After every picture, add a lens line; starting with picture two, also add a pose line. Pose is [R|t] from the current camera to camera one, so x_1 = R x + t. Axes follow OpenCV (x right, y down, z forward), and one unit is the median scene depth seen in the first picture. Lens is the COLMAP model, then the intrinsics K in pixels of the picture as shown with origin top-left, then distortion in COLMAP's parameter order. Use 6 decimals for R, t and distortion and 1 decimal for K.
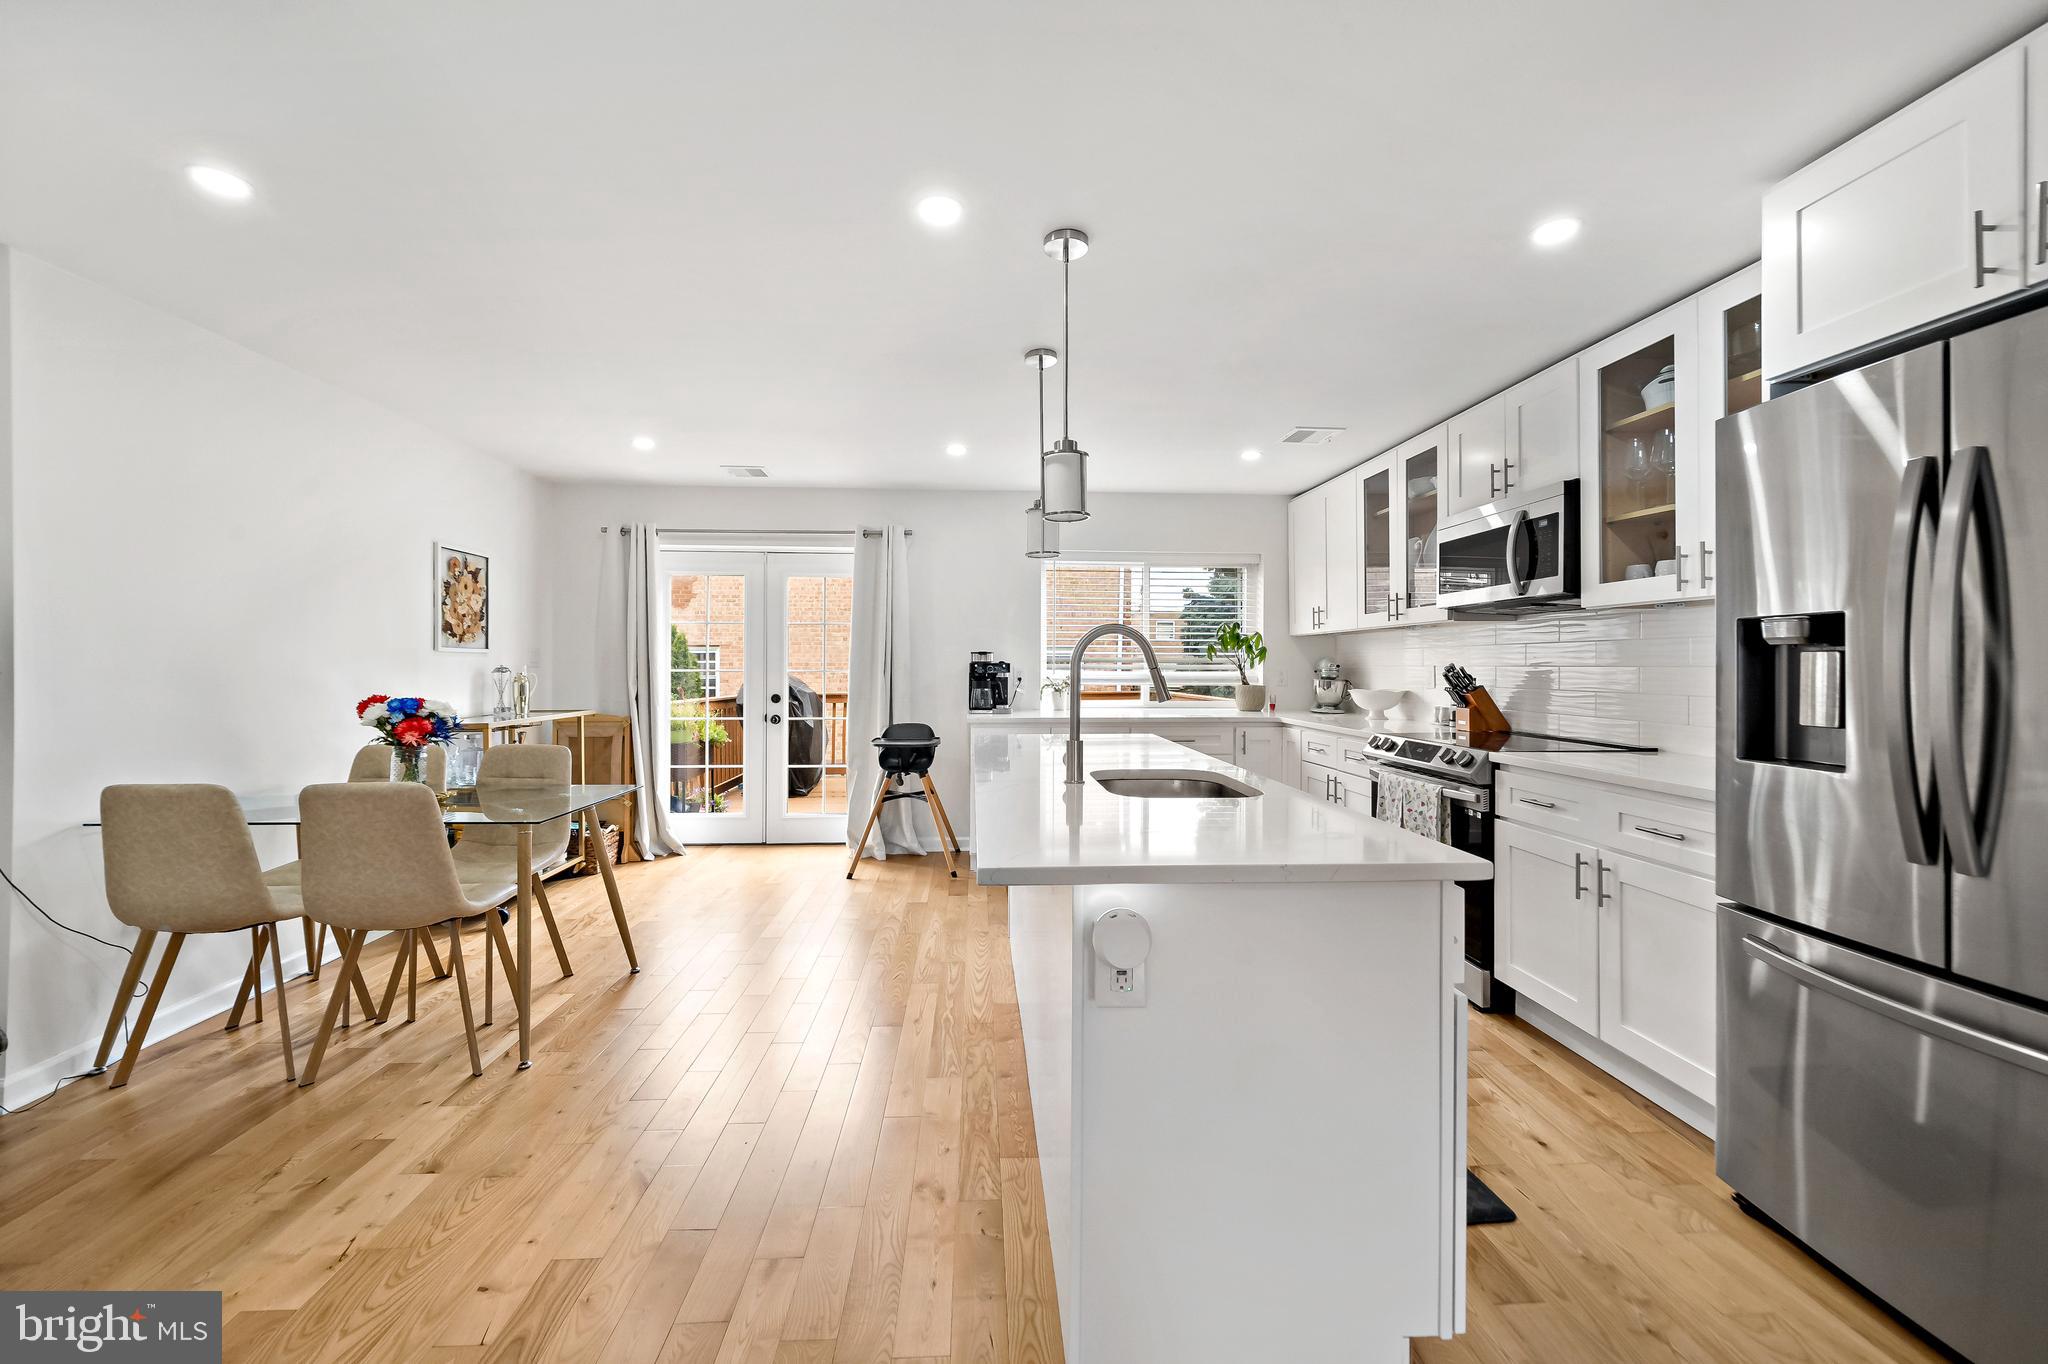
lens RADIAL K [[789.5, 0, 1016.1], [0, 789.5, 666.3], [0, 0, 1]] dist [-0.000440, -0.000112]
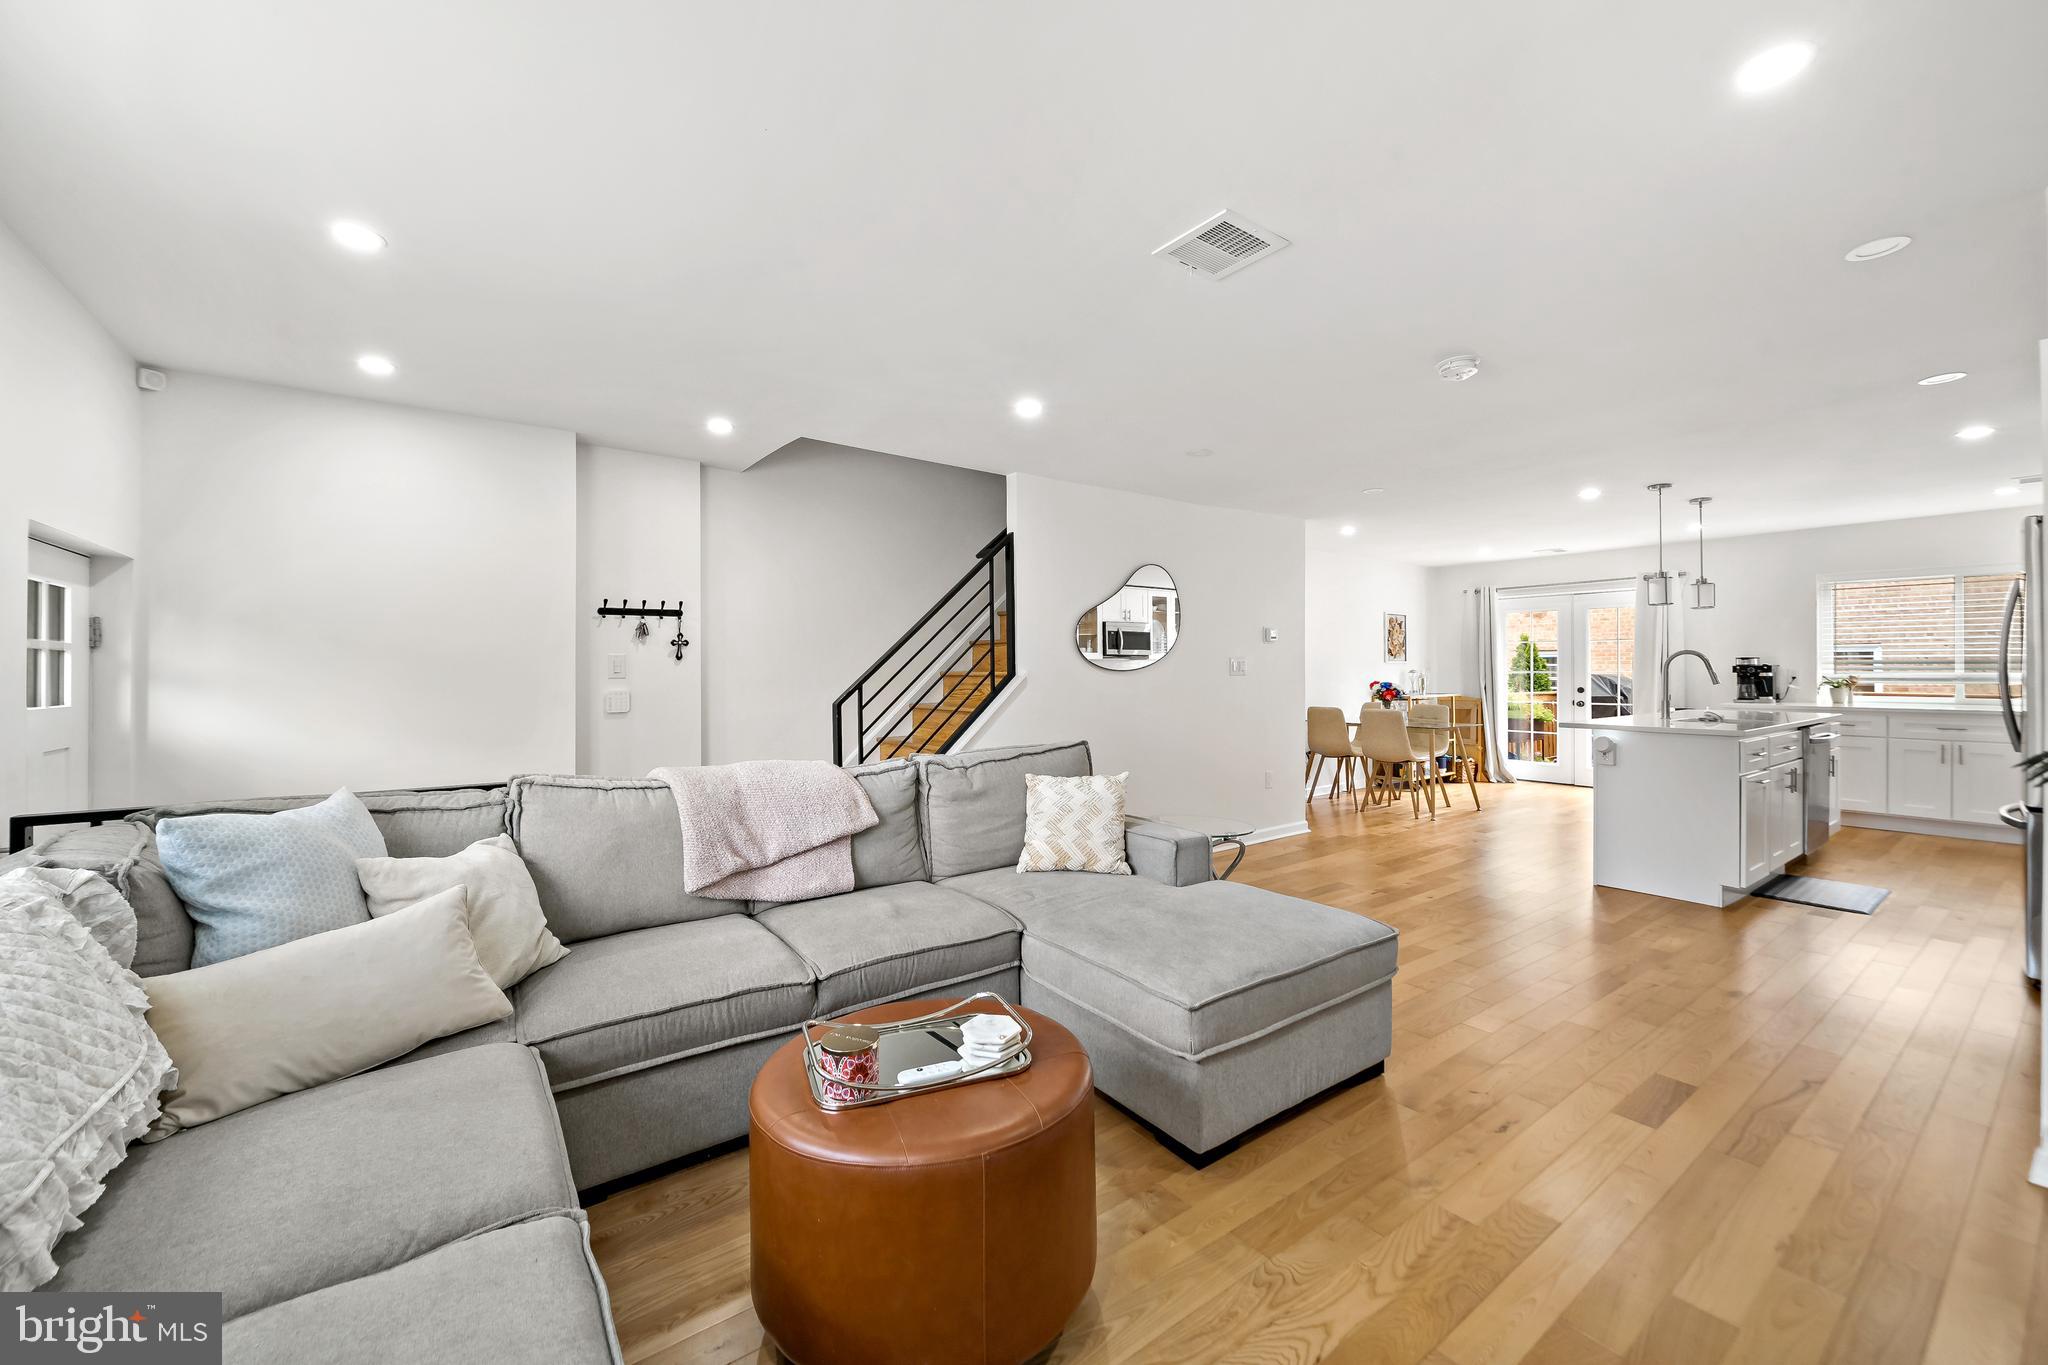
lens RADIAL K [[789.5, 0, 1016.1], [0, 789.5, 666.8], [0, 0, 1]] dist [-0.000440, -0.000112]
pose [[0.542424, -0.007984, -0.840067, 0.501203], [0.004215, 0.999968, -0.006781, 0.001980], [0.840094, 0.000137, 0.542441, -0.966913]]
